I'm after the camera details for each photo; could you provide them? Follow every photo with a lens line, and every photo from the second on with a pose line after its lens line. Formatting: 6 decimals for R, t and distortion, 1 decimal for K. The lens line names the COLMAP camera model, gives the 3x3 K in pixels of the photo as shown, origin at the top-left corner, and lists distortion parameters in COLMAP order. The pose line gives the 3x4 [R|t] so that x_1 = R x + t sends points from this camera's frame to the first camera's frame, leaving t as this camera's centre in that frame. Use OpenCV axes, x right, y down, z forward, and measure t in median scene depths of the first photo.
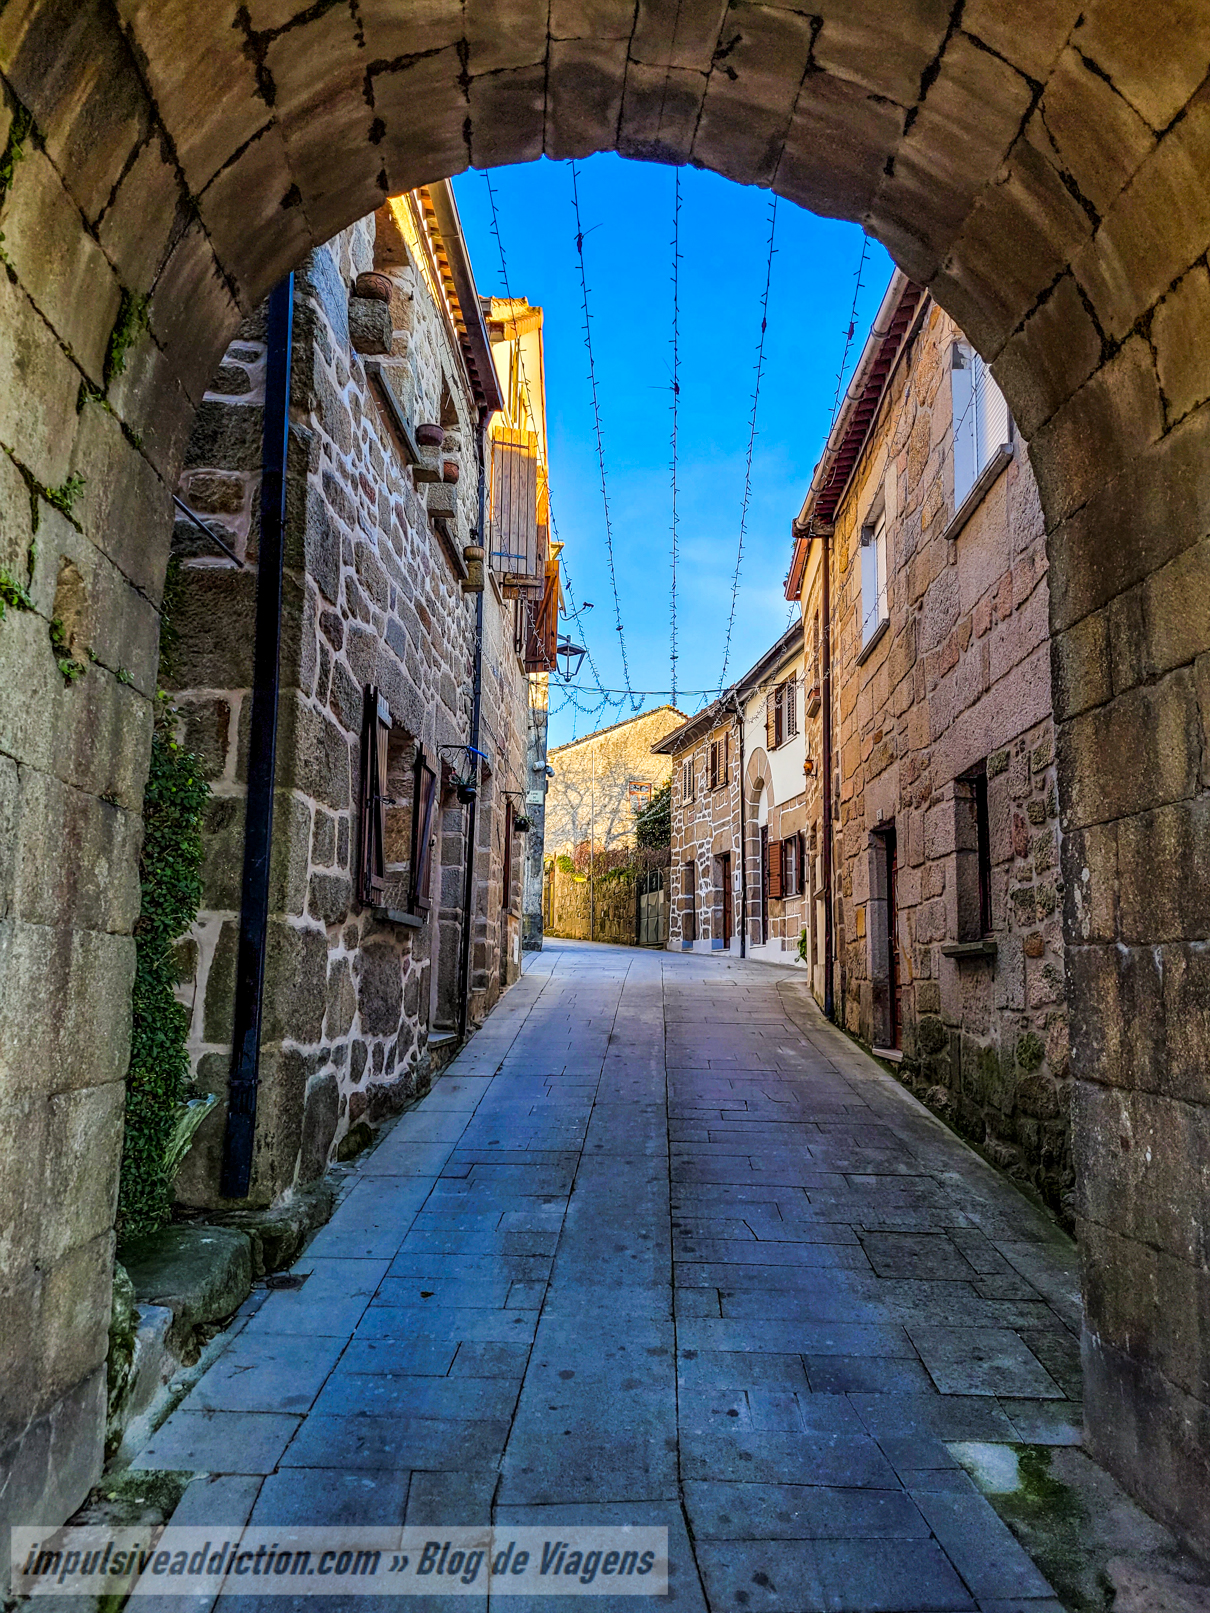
lens RADIAL K [[1167.9, 0, 584.6], [0, 1167.9, 835.5], [0, 0, 1]] dist [0.054191, -0.031582]
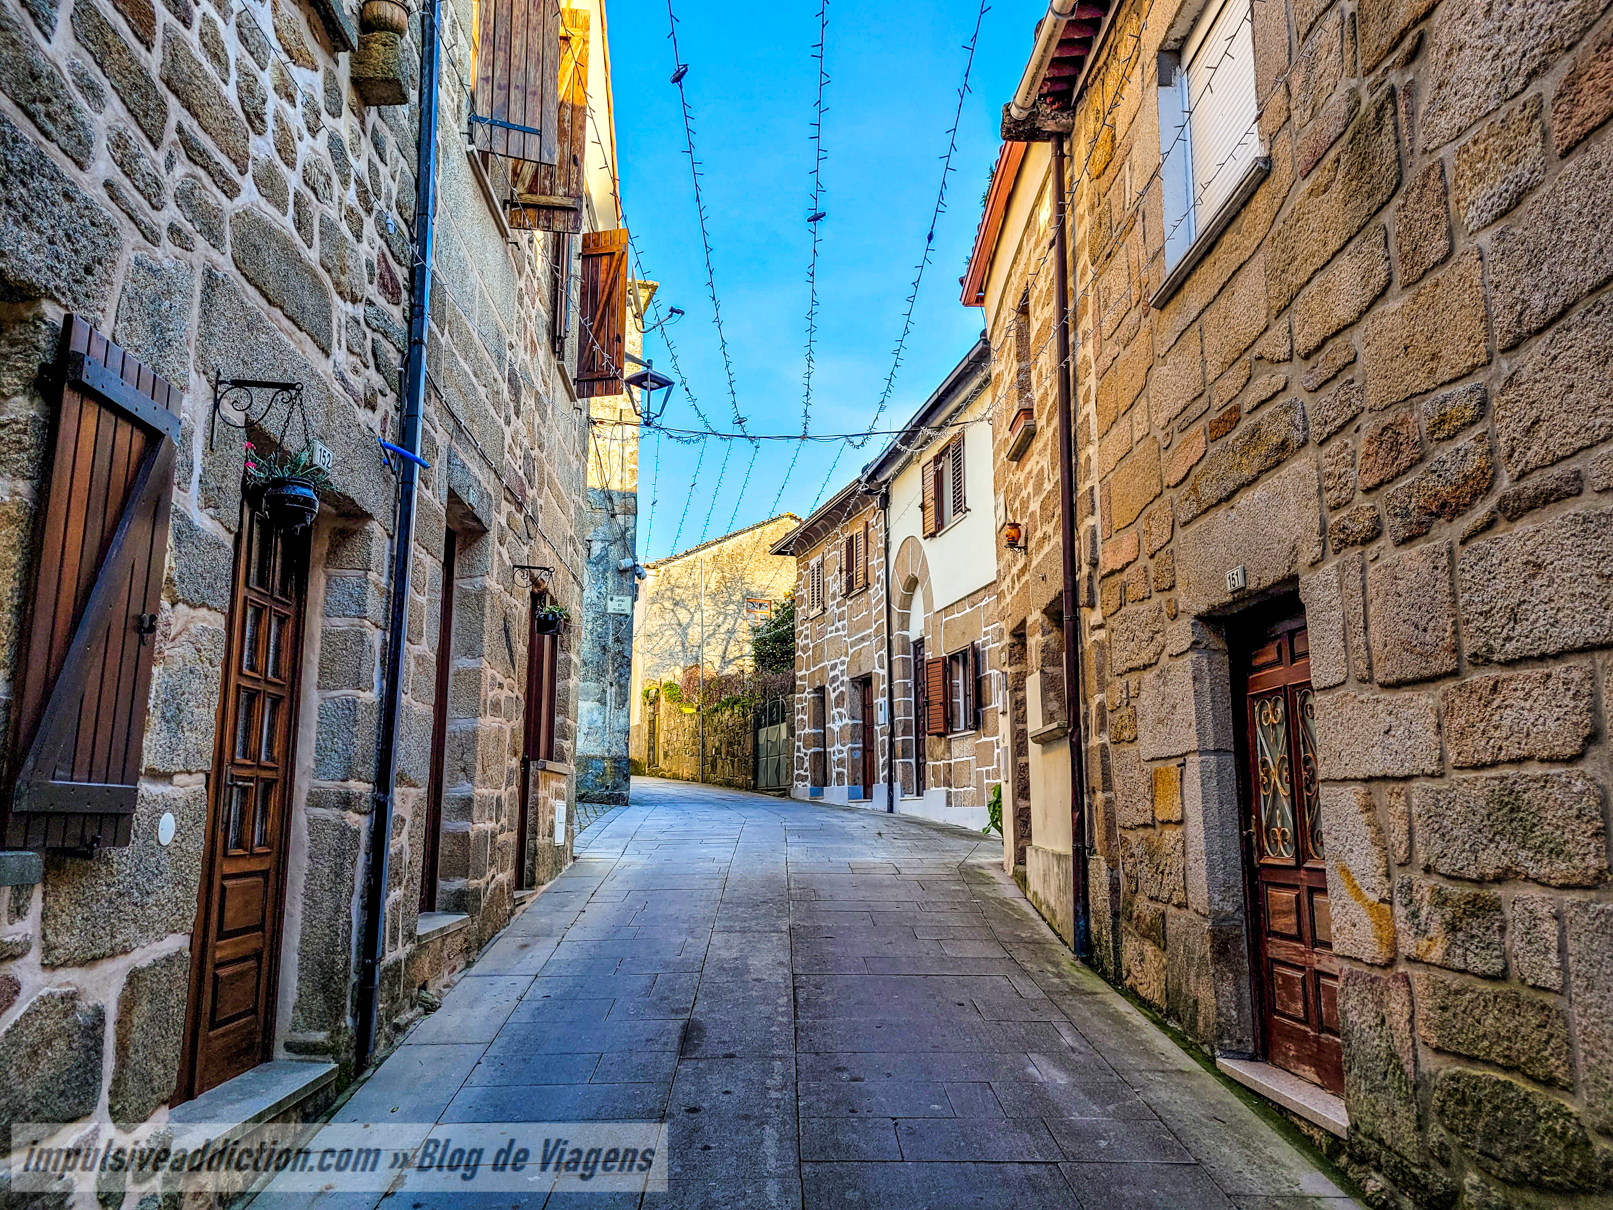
lens RADIAL K [[1167.9, 0, 806.5], [0, 1167.9, 605.0], [0, 0, 1]] dist [0.054191, -0.031582]
pose [[0.996266, 0.000117, 0.086332, 0.015851], [0.004260, 0.998714, -0.050511, 0.008192], [-0.086227, 0.050690, 0.994985, 0.257948]]
